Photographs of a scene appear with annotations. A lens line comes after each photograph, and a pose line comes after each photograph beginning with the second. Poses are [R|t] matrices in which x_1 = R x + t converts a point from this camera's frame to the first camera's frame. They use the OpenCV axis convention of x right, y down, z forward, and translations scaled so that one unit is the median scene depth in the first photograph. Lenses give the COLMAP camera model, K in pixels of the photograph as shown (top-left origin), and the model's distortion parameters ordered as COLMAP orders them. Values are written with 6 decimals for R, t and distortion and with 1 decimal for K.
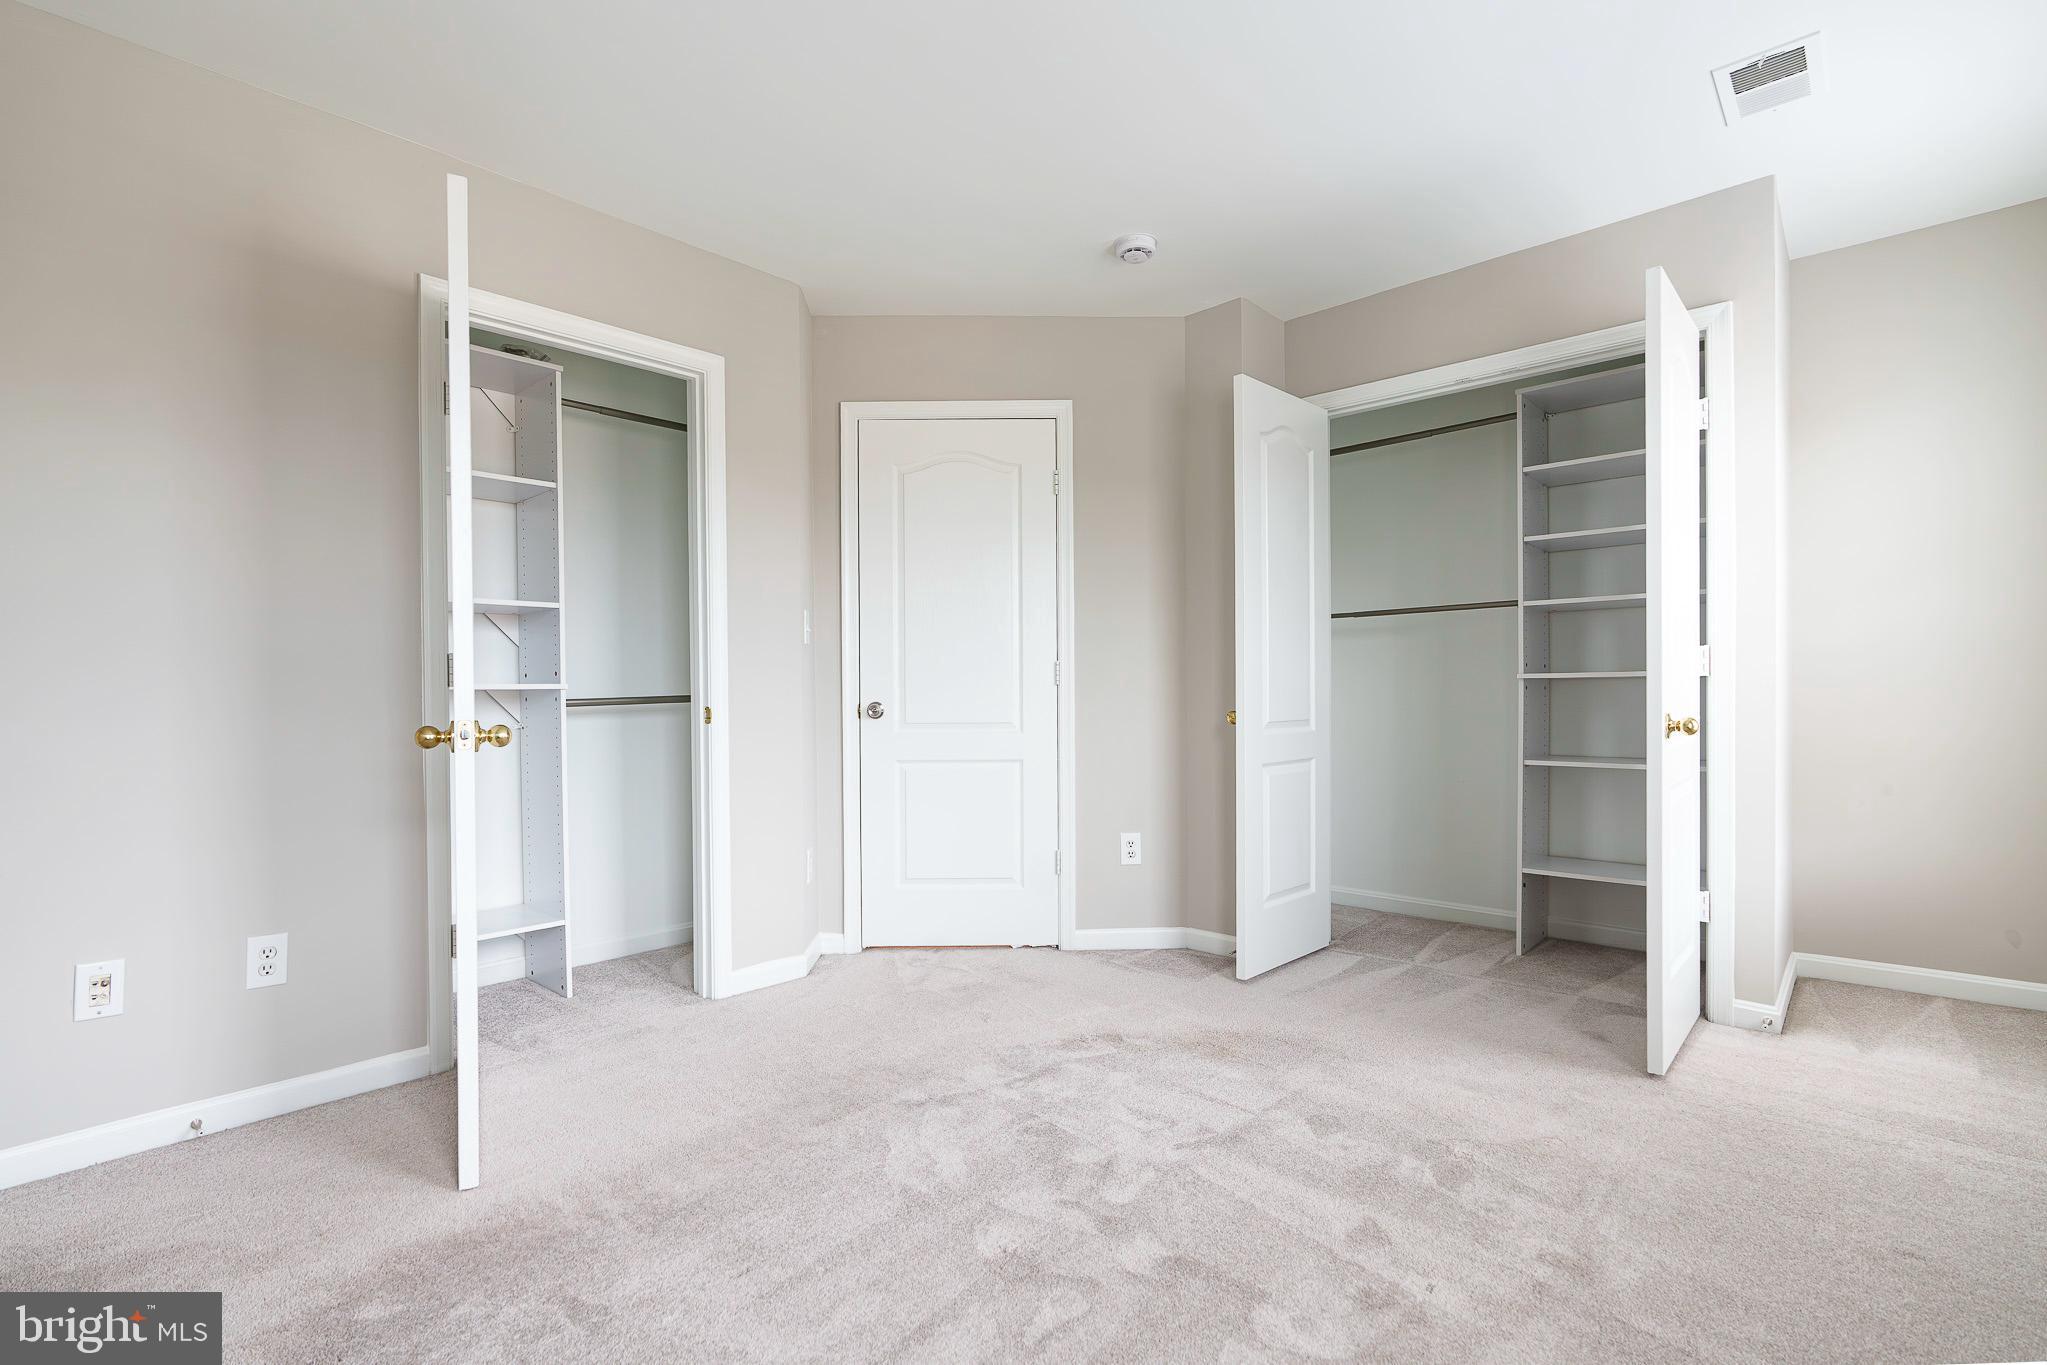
lens RADIAL K [[975.6, 0, 985.1], [0, 975.6, 715.4], [0, 0, 1]] dist [-0.004772, 0.002339]
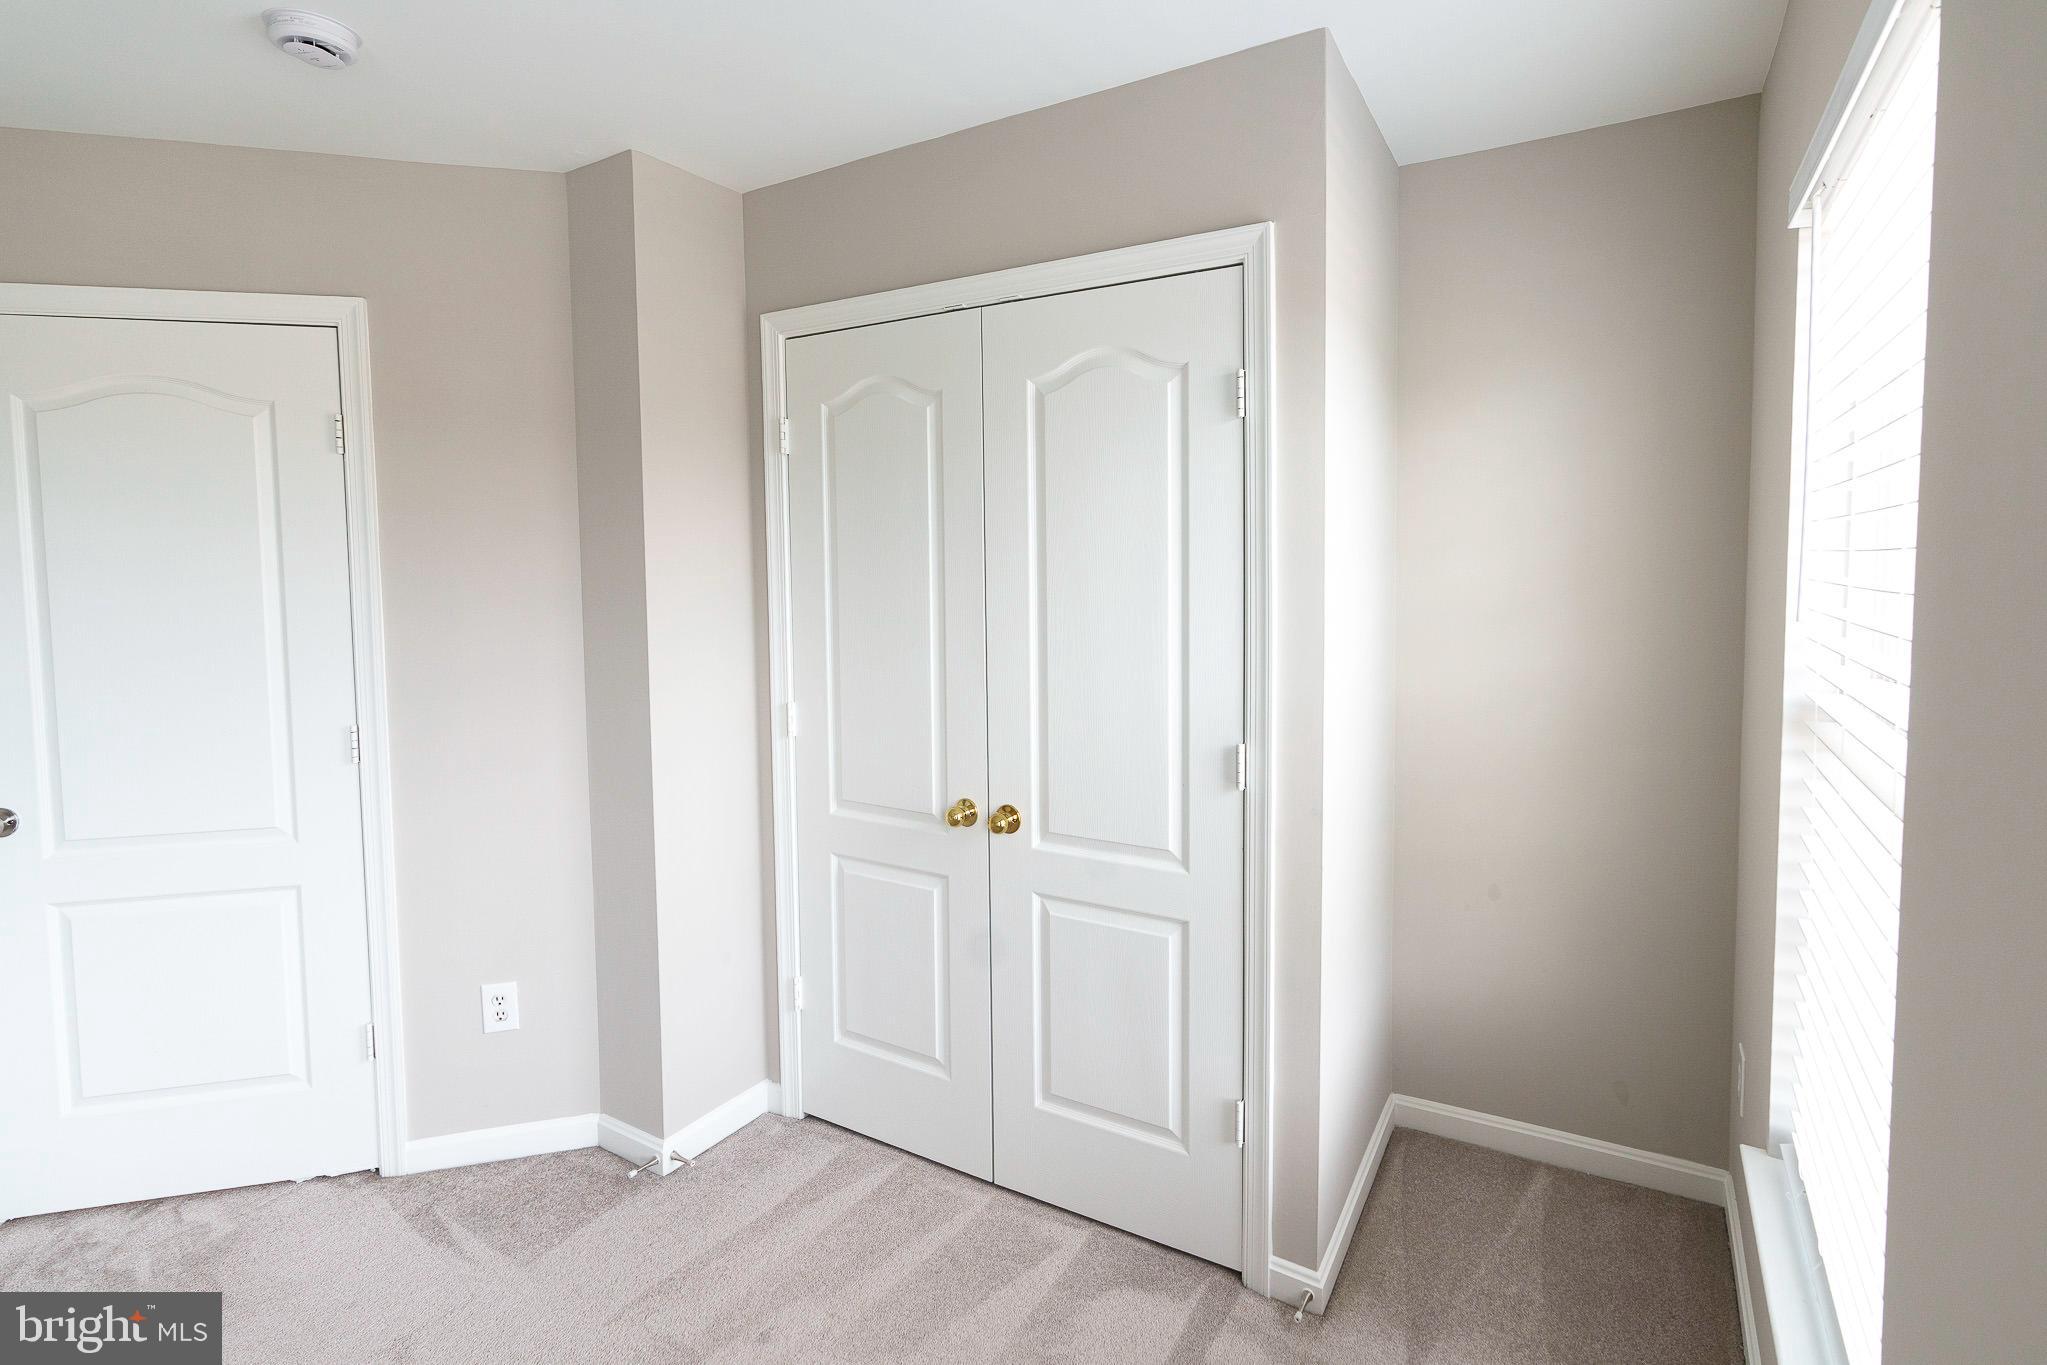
lens RADIAL K [[975.6, 0, 1068.8], [0, 975.6, 619.7], [0, 0, 1]] dist [-0.004772, 0.002339]
pose [[0.973388, -0.015482, 0.228640, 0.373653], [0.004448, 0.998804, 0.048696, -0.149921], [-0.229120, -0.046383, 0.972292, 0.299168]]
